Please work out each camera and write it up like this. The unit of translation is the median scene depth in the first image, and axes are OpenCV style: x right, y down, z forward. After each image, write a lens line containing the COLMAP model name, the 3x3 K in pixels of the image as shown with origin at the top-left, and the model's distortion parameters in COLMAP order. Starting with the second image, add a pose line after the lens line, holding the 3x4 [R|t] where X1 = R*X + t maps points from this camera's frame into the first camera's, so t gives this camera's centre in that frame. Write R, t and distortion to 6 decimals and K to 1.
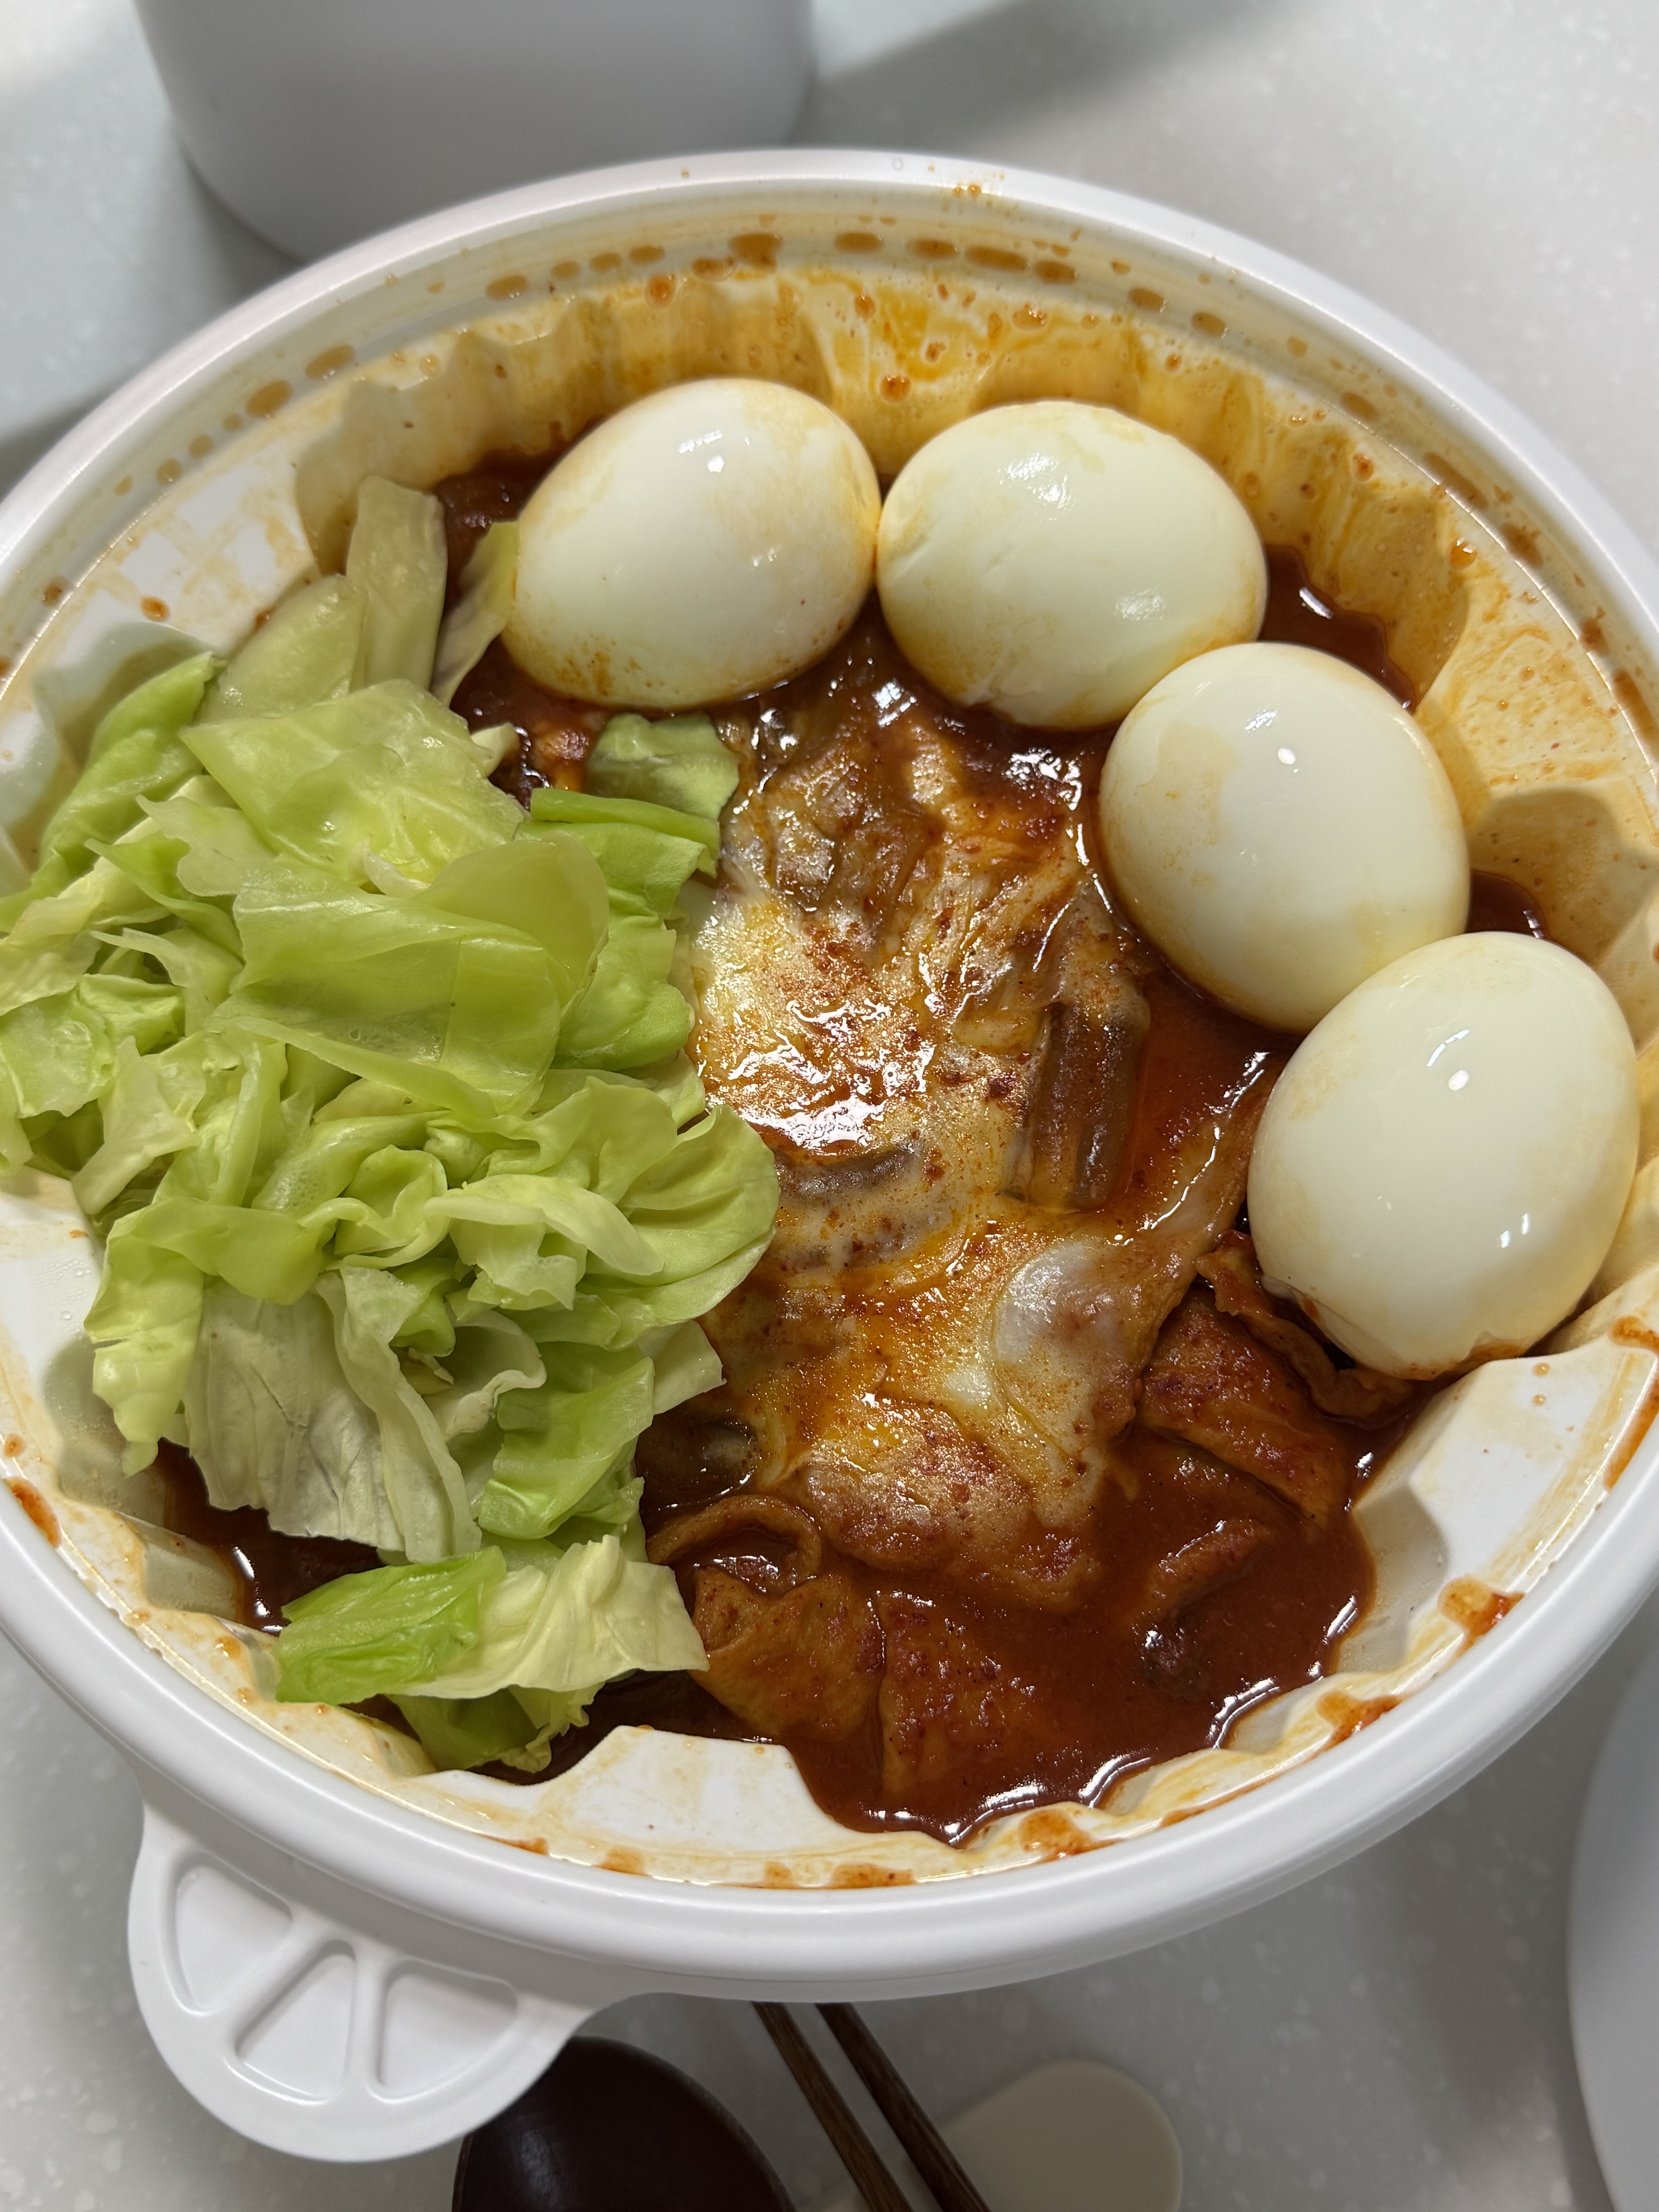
lens RADIAL K [[2267.1, 0, 829.5], [0, 2267.1, 1106.0], [0, 0, 1]] dist [0.009346, 0.005893]
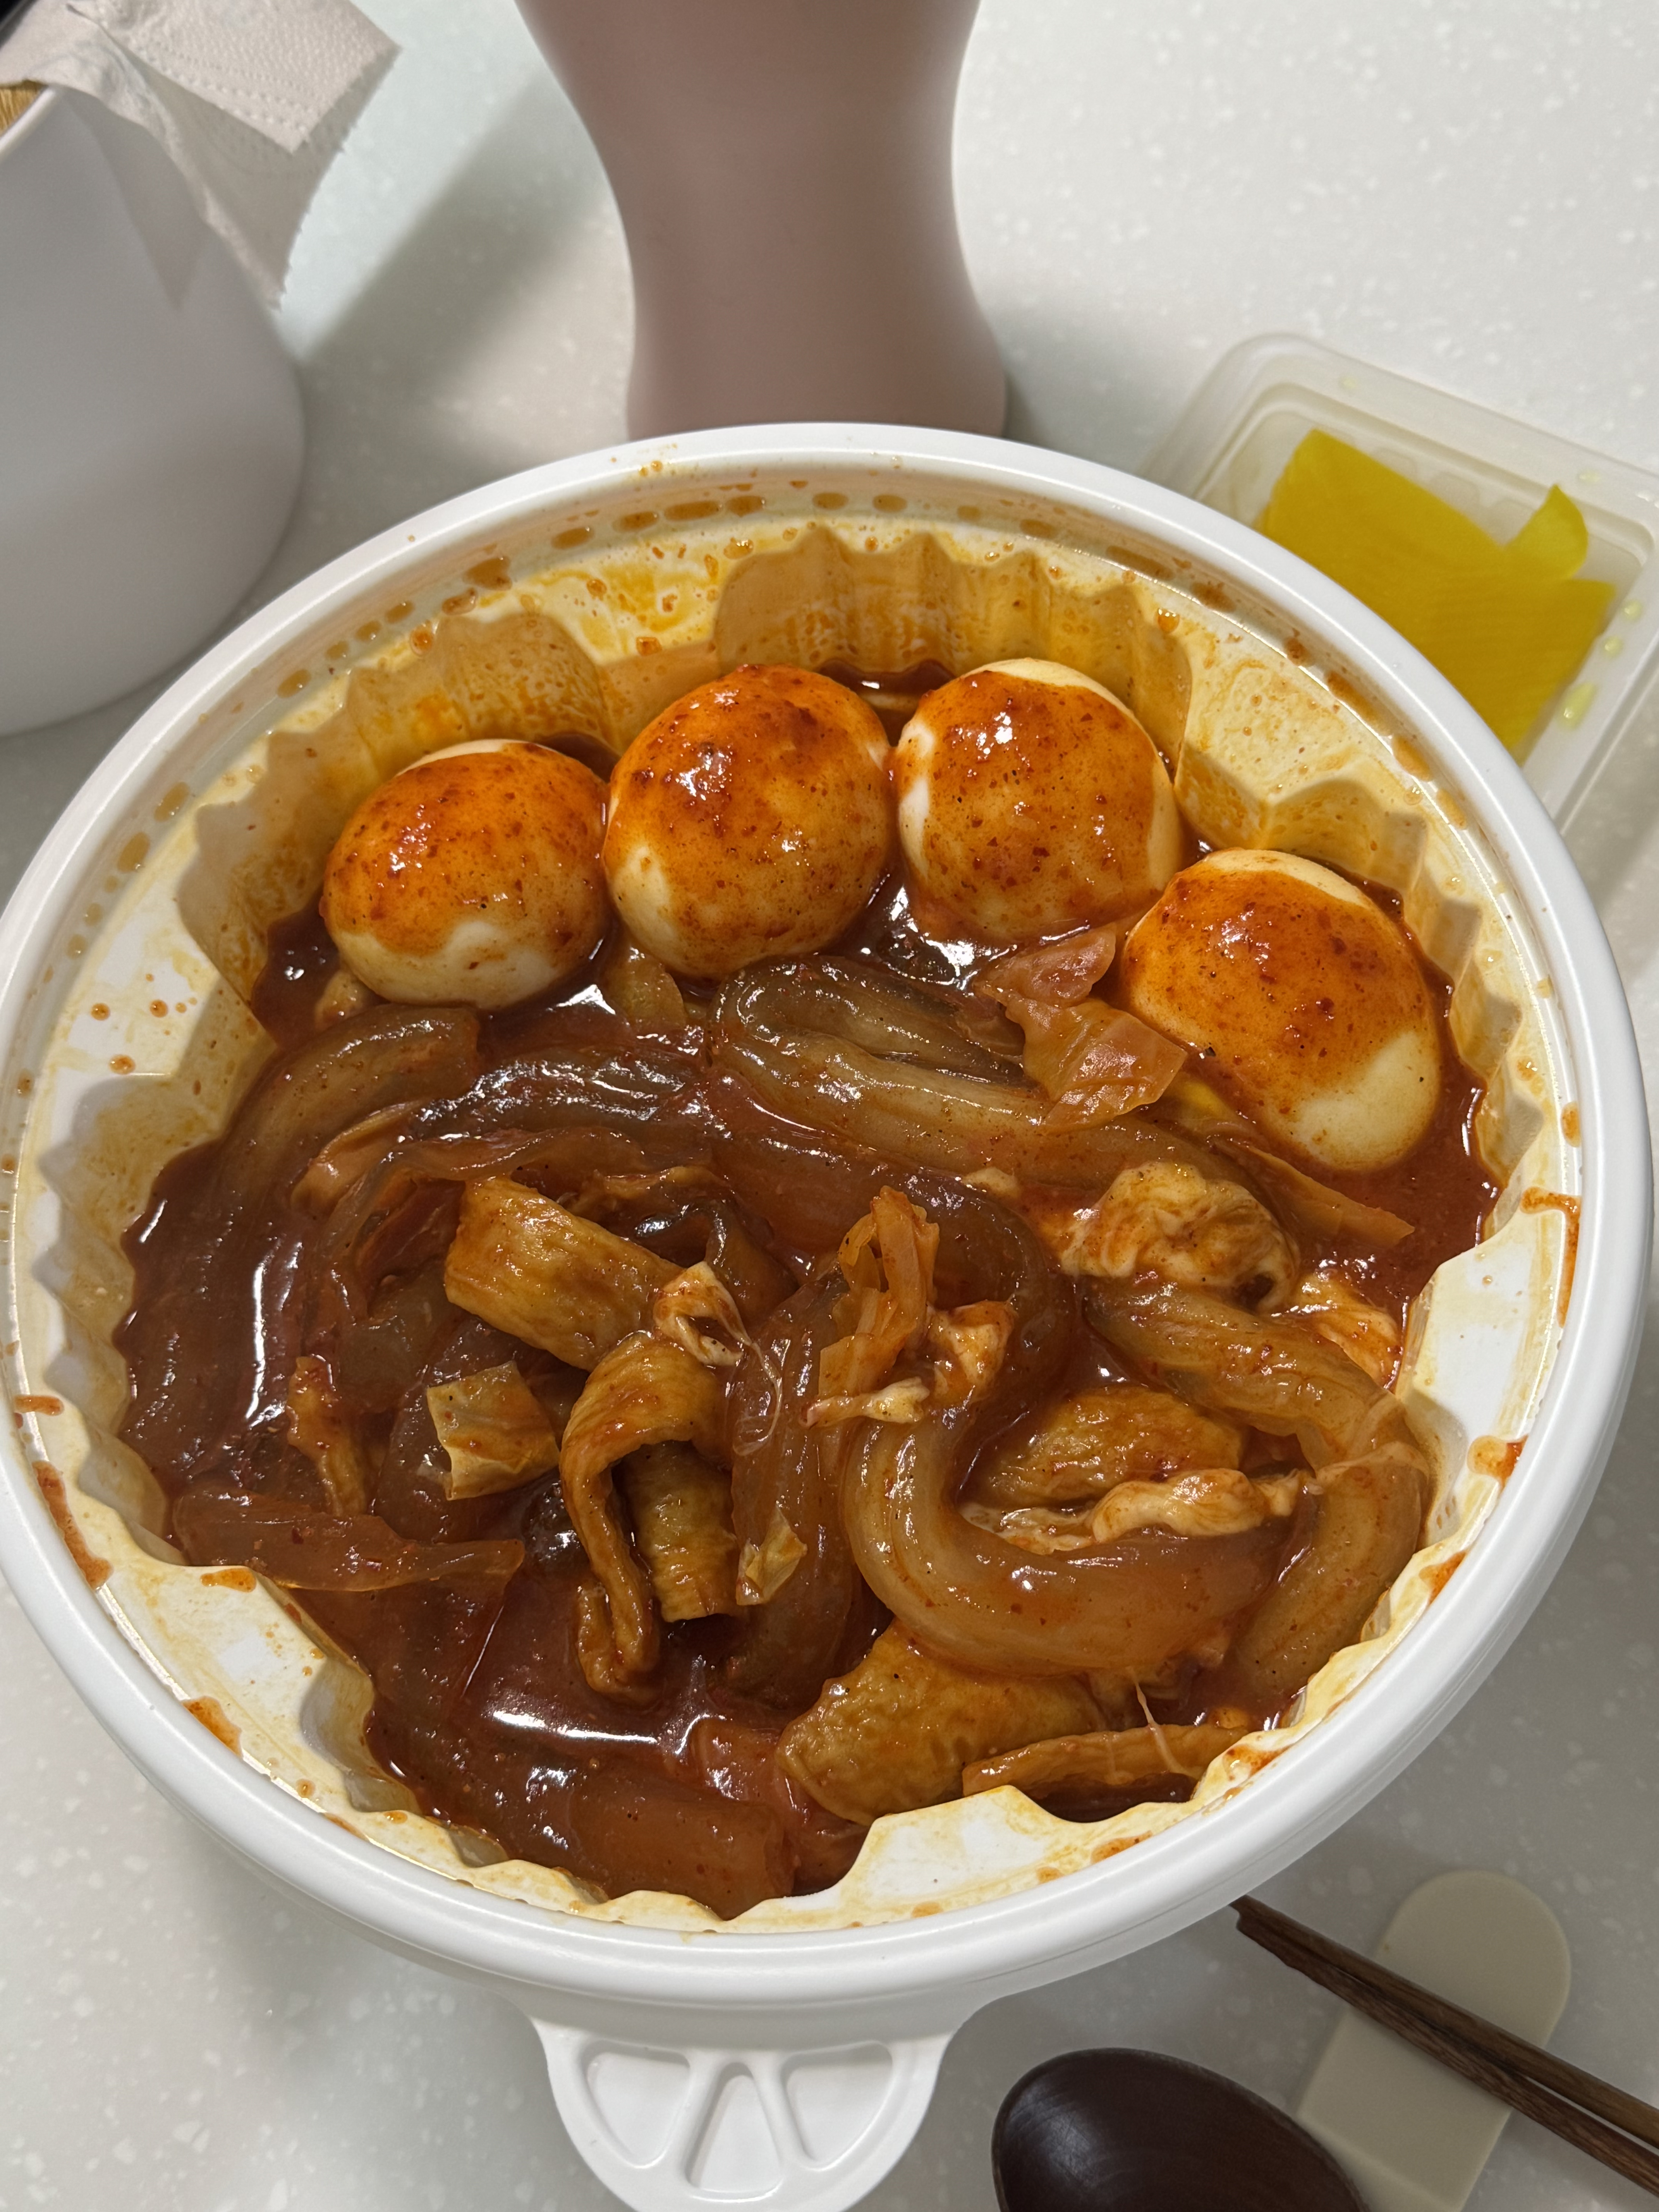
lens RADIAL K [[2670.1, 0, 829.5], [0, 2670.1, 1106.0], [0, 0, 1]] dist [0.146452, -0.280429]
pose [[0.931994, -0.355320, 0.071657, -0.066861], [0.358202, 0.933095, -0.032020, -0.029701], [-0.055486, 0.055510, 0.996915, -0.337021]]
